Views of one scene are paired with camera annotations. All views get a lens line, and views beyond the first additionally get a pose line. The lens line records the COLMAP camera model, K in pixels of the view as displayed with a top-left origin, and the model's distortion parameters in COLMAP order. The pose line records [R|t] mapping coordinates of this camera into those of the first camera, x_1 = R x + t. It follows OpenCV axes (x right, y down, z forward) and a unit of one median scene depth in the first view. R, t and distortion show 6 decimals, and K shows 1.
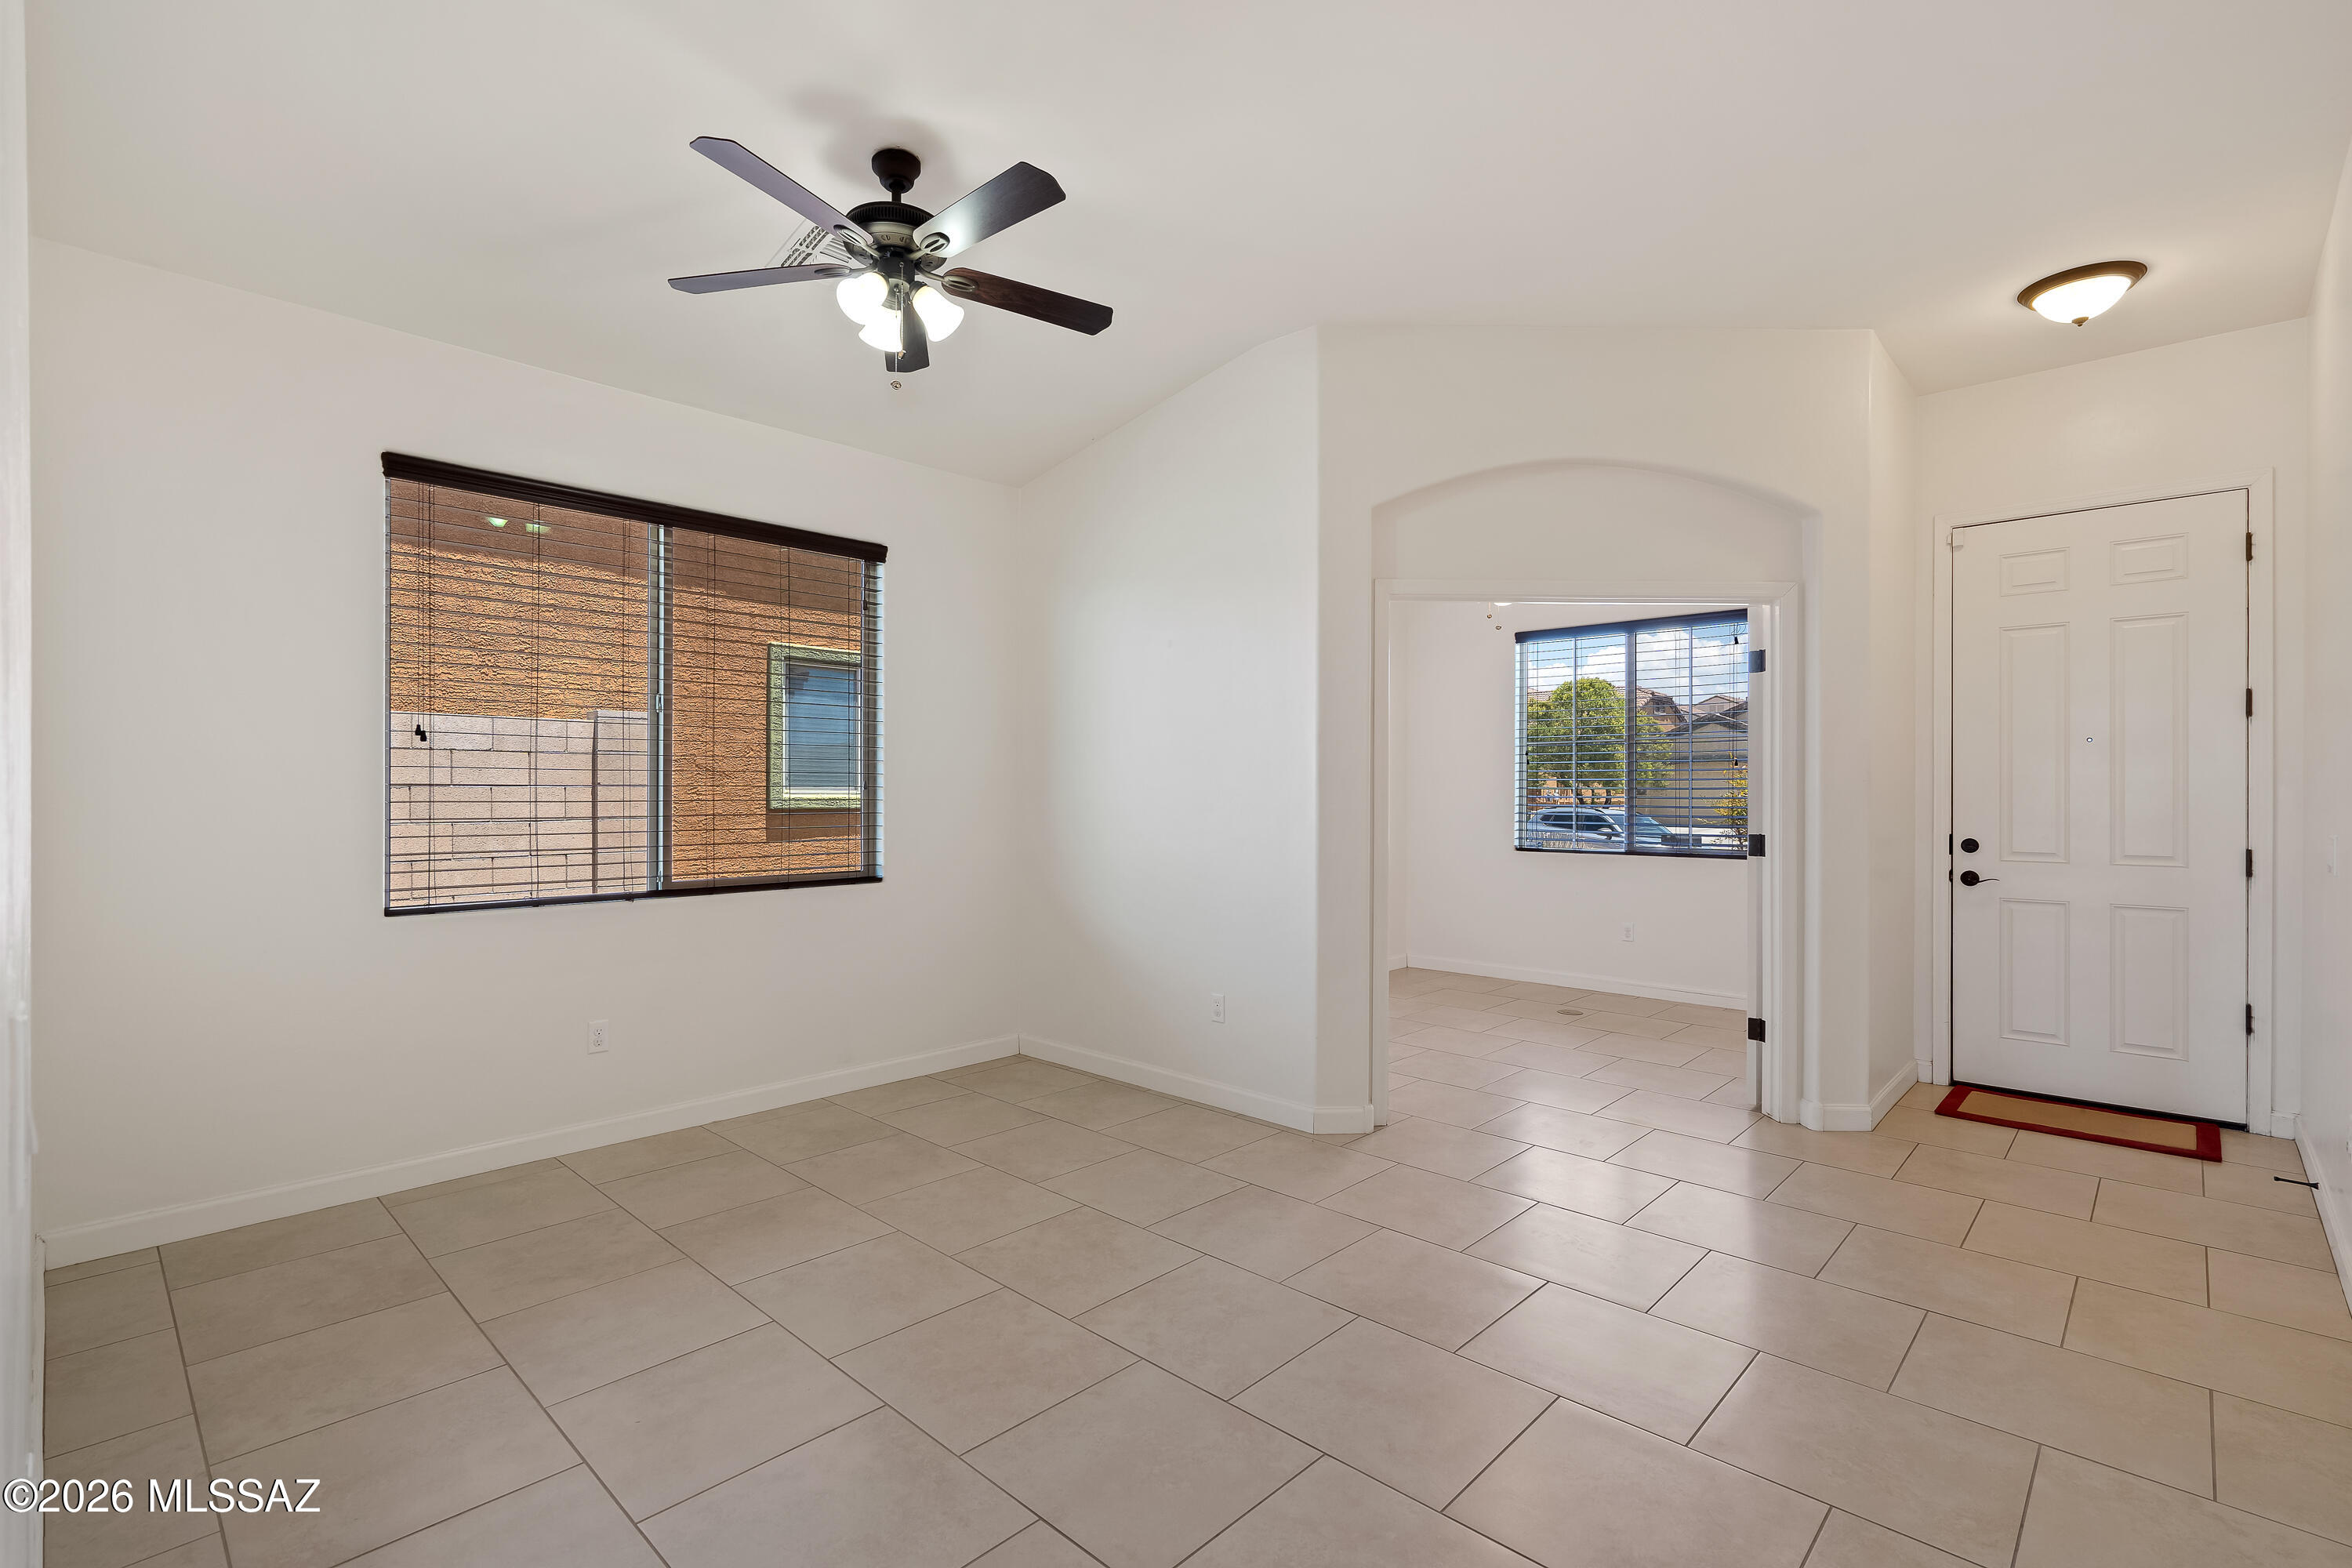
lens RADIAL K [[1083.0, 0, 1177.5], [0, 1083.0, 779.6], [0, 0, 1]] dist [-0.004932, 0.002930]
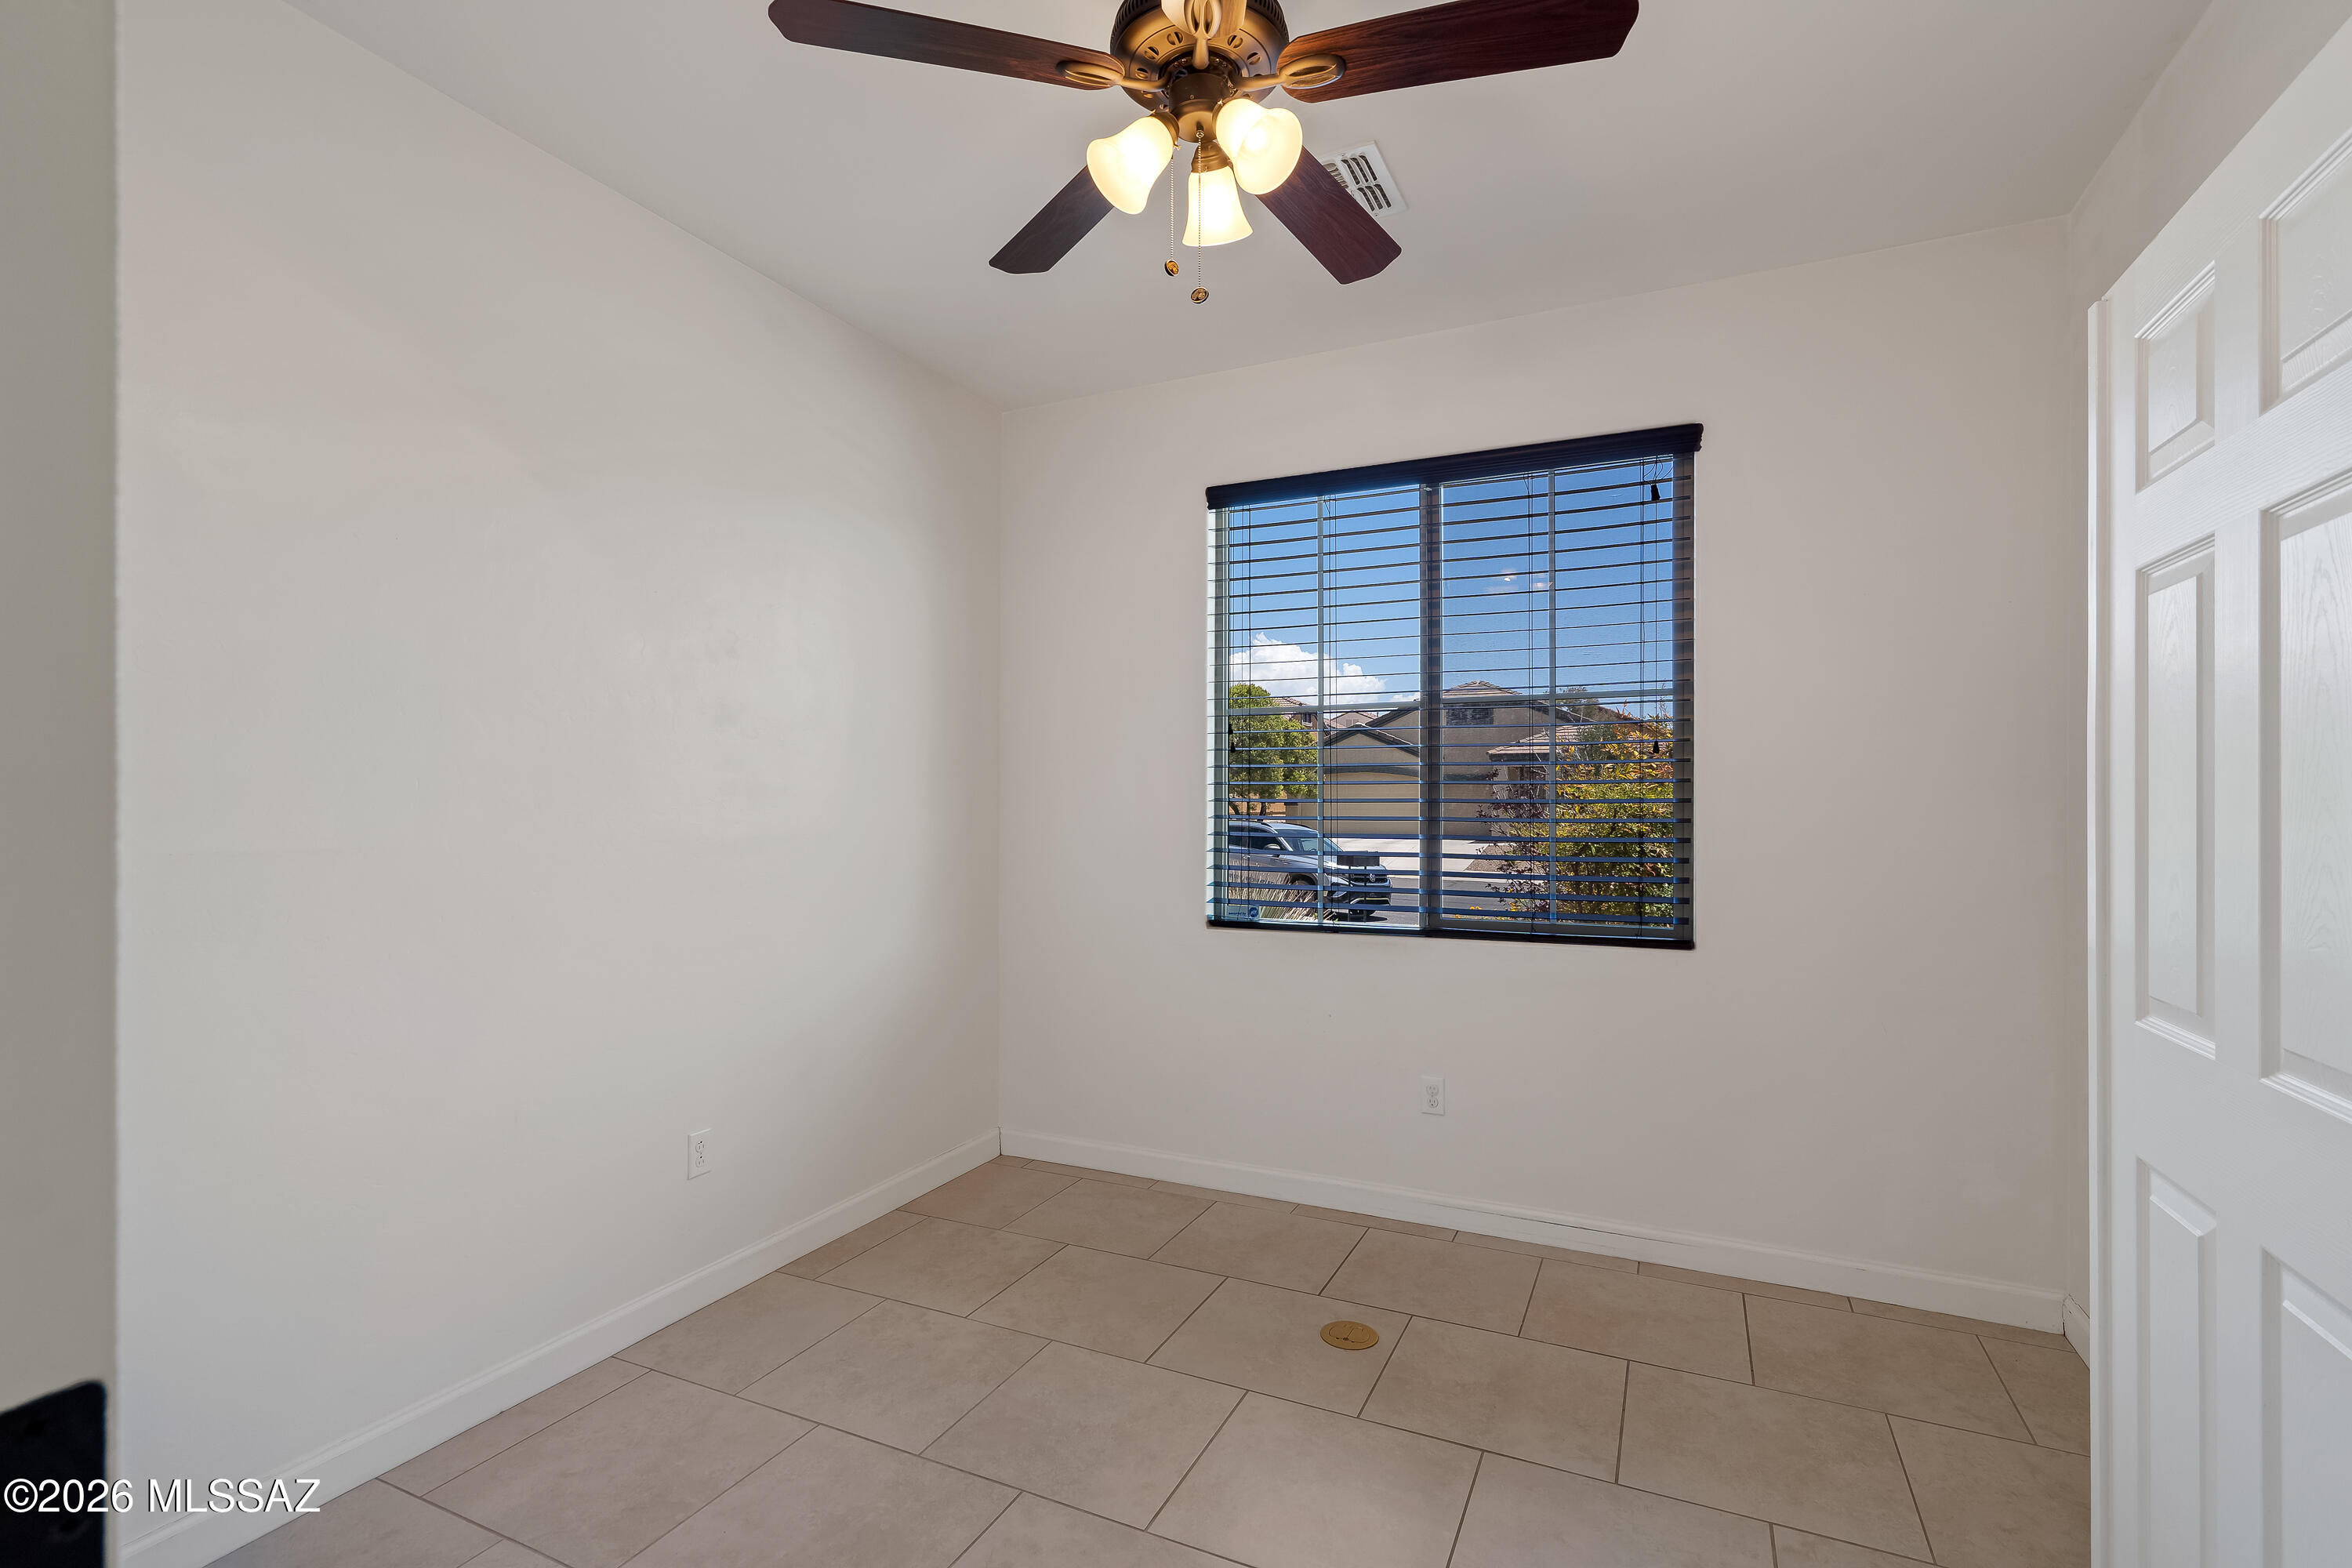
lens RADIAL K [[1083.0, 0, 1172.5], [0, 1083.0, 779.2], [0, 0, 1]] dist [-0.004932, 0.002930]
pose [[0.953192, 0.001743, 0.302361, 0.043213], [0.001687, 0.999937, -0.011082, 0.000986], [-0.302362, 0.011074, 0.953129, 0.156580]]
